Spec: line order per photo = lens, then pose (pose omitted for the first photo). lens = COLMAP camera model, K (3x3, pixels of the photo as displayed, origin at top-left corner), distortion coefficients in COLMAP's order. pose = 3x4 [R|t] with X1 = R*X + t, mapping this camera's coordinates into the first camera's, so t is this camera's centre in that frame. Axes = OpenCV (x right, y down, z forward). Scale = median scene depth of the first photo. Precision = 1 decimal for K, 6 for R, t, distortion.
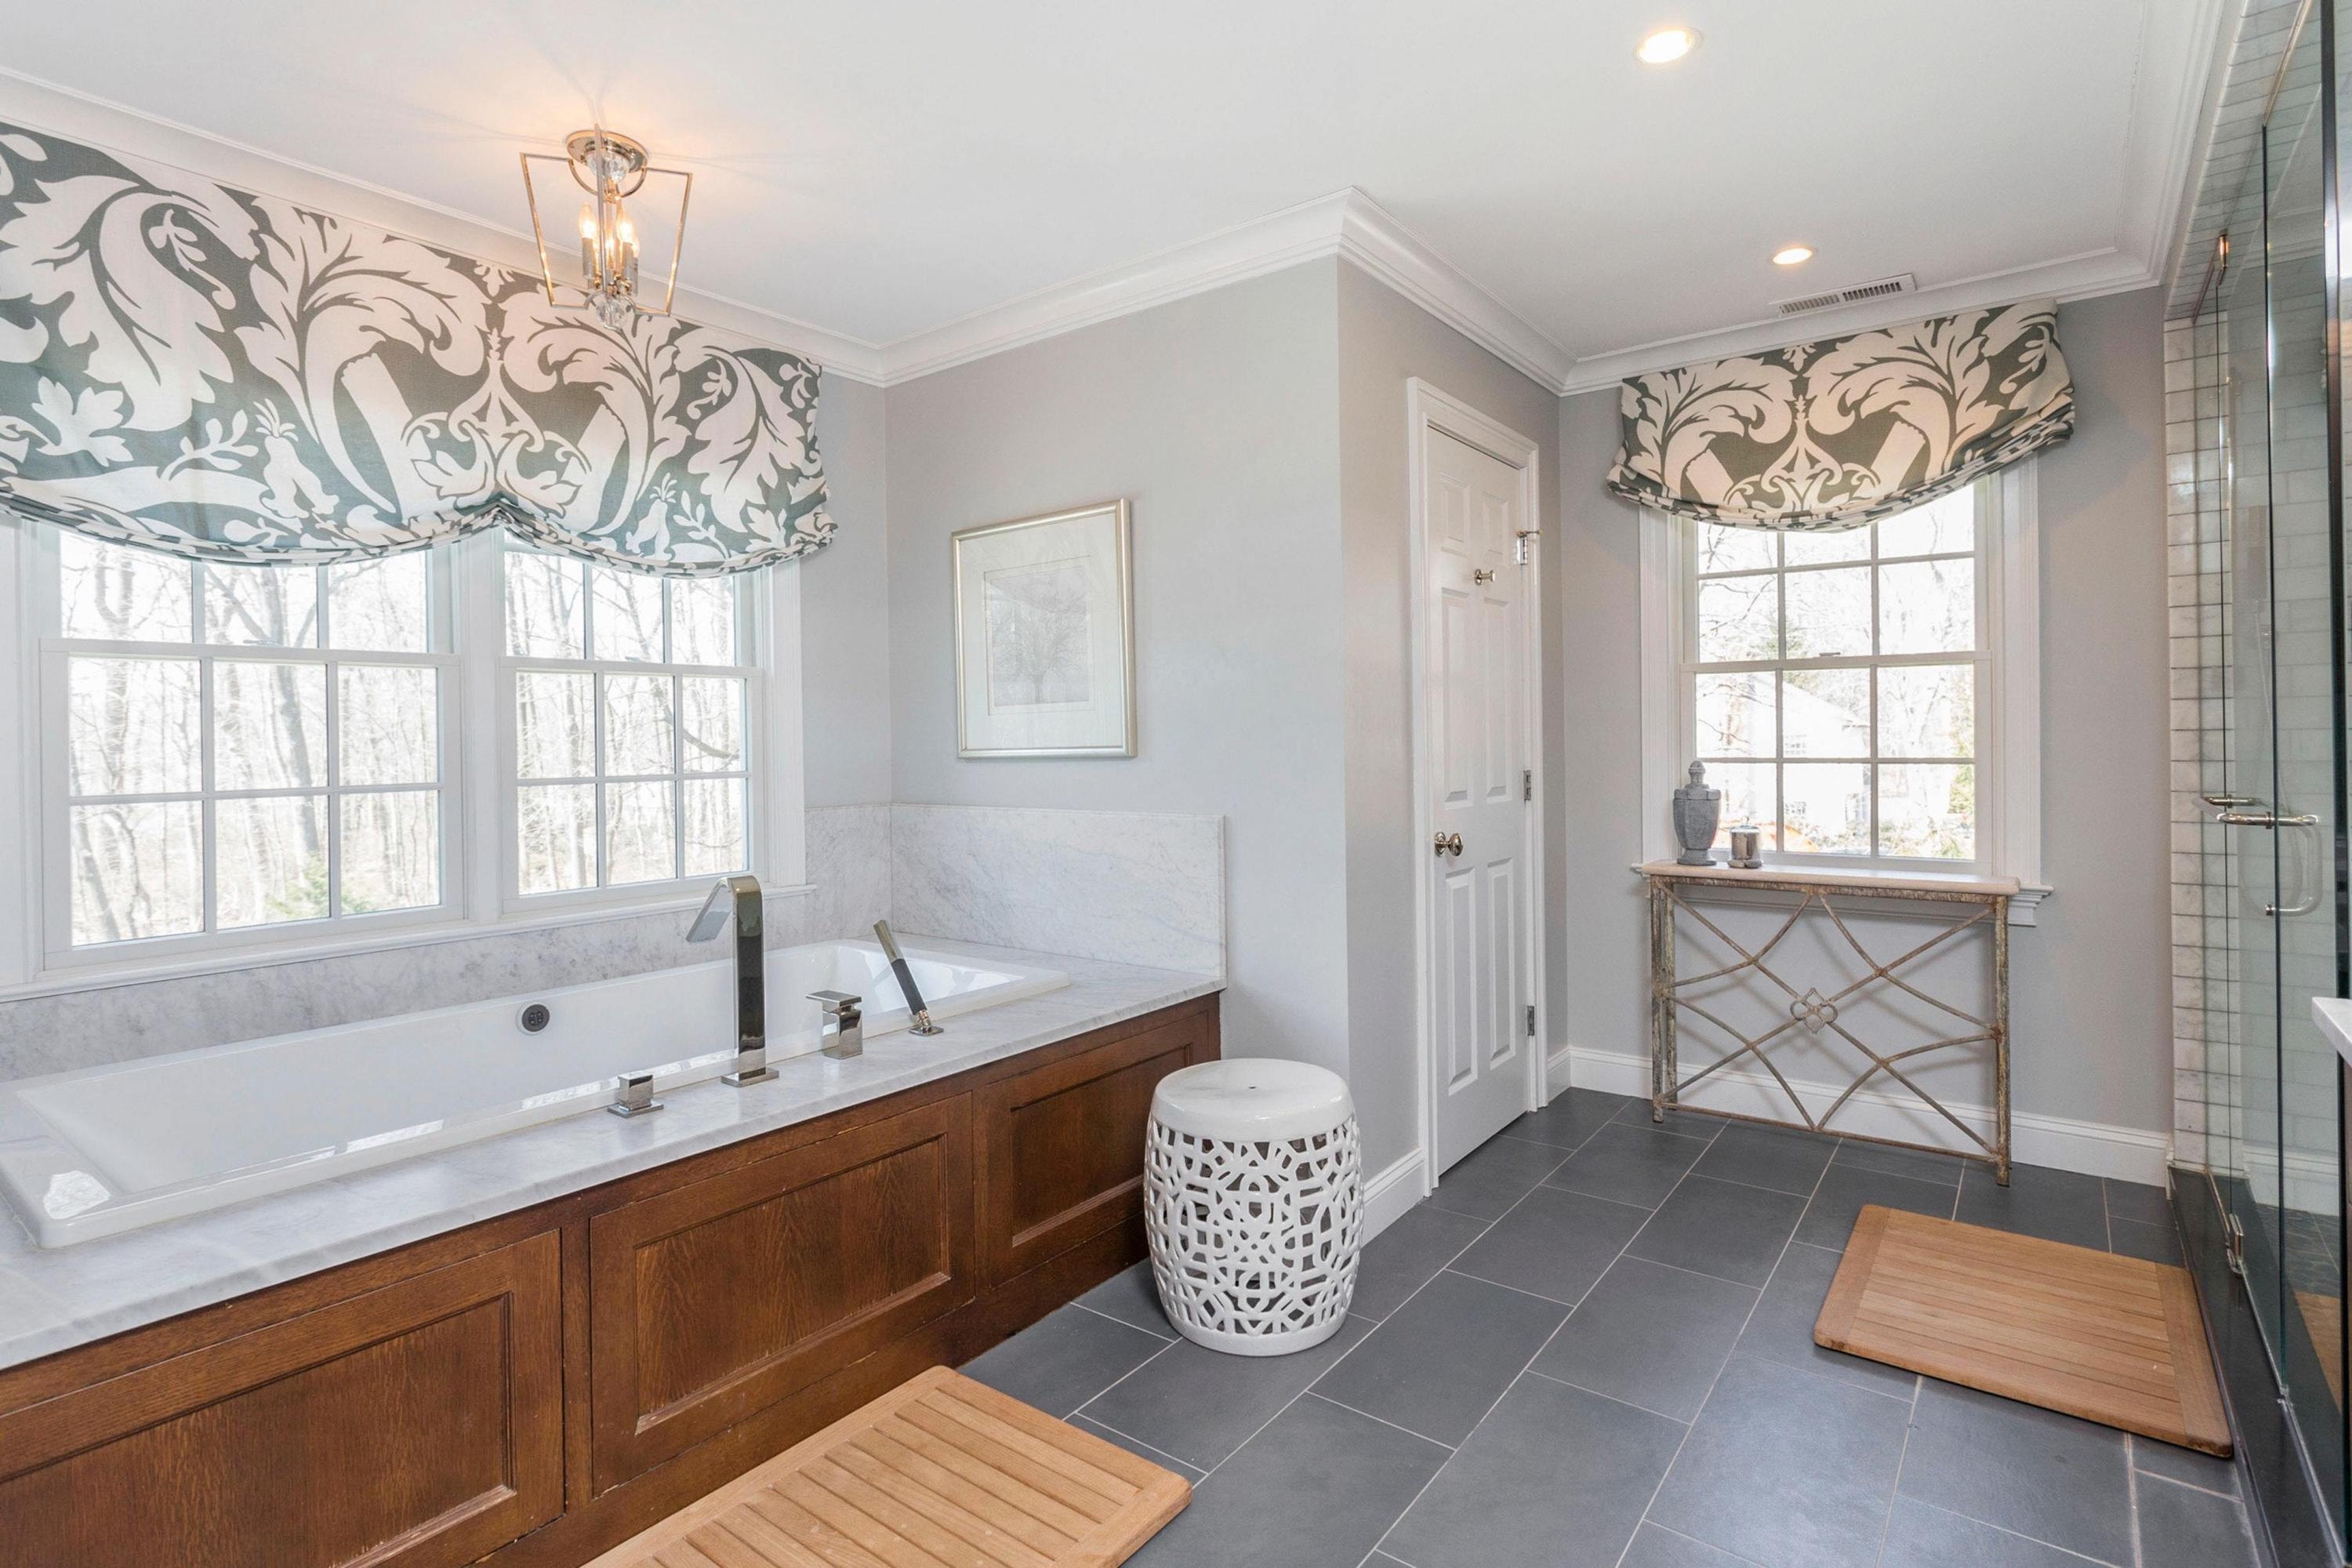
lens RADIAL K [[1160.2, 0, 1178.5], [0, 1160.2, 739.0], [0, 0, 1]] dist [-0.000660, 0.000453]
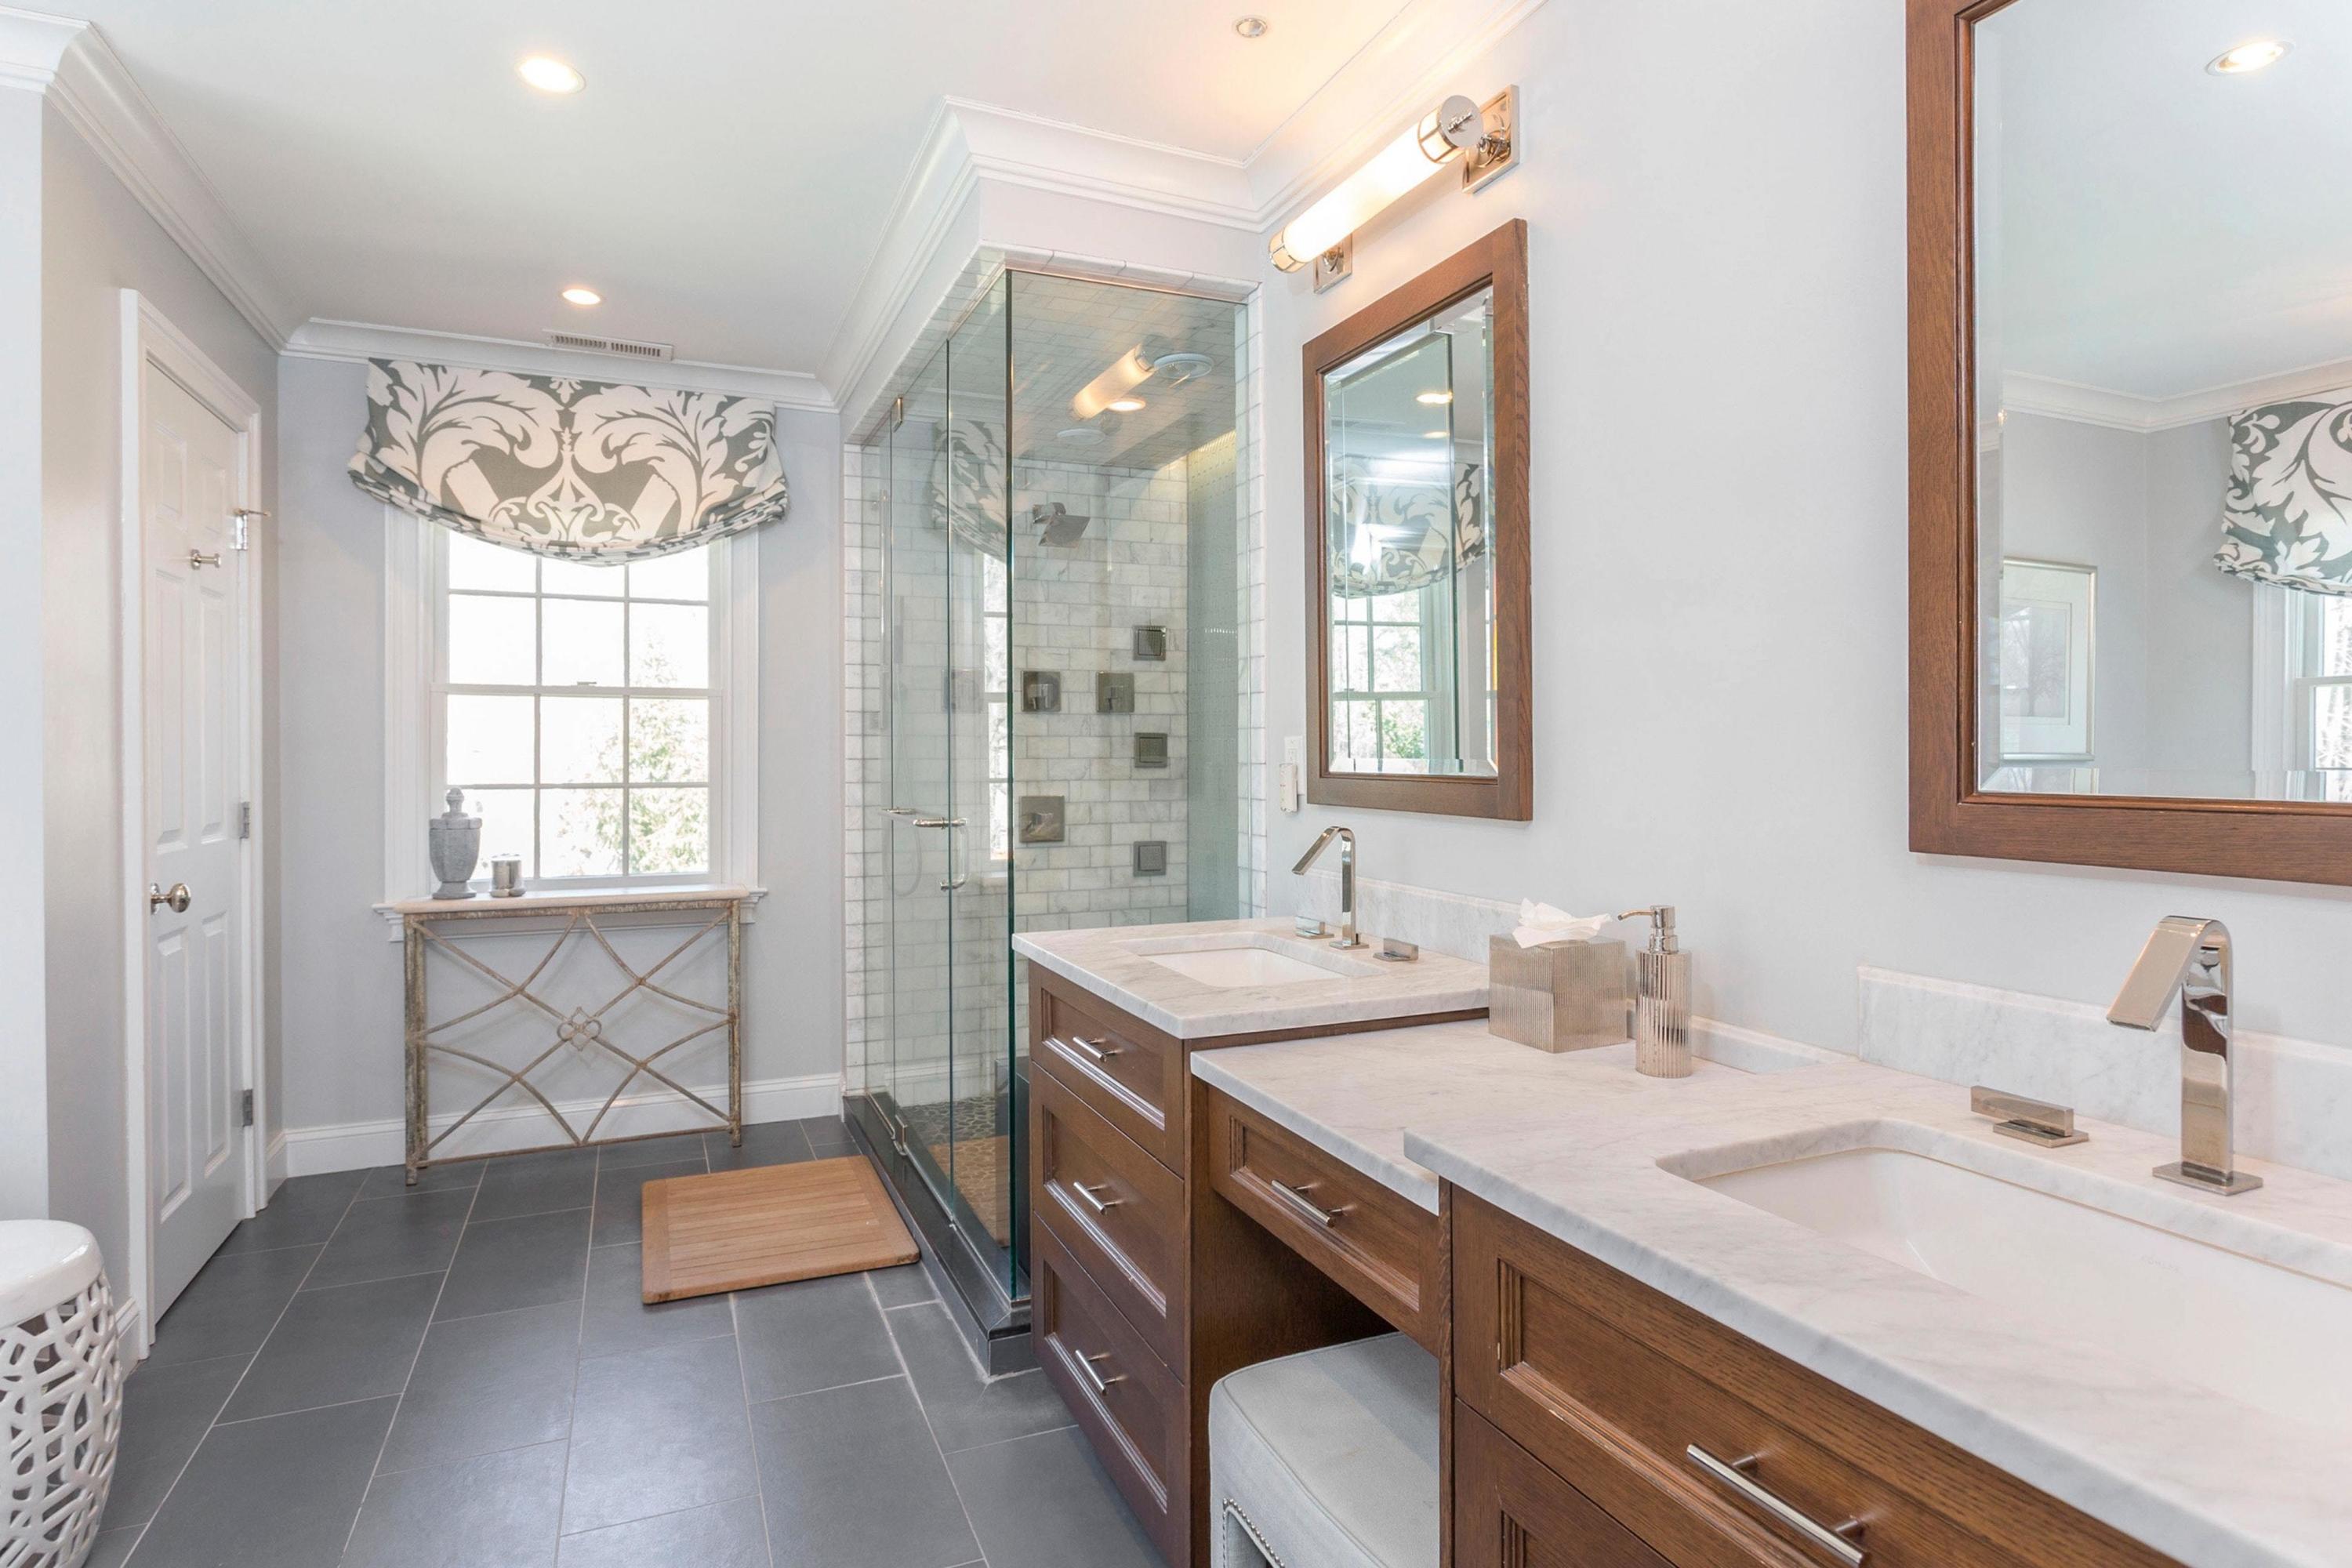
lens RADIAL K [[1237.1, 0, 1175.8], [0, 1237.1, 755.0], [0, 0, 1]] dist [-0.000038, 0.002327]
pose [[0.489504, 0.010460, 0.871938, -0.150727], [-0.003672, 0.999944, -0.009934, 0.000208], [-0.871993, 0.001661, 0.489515, 0.001199]]
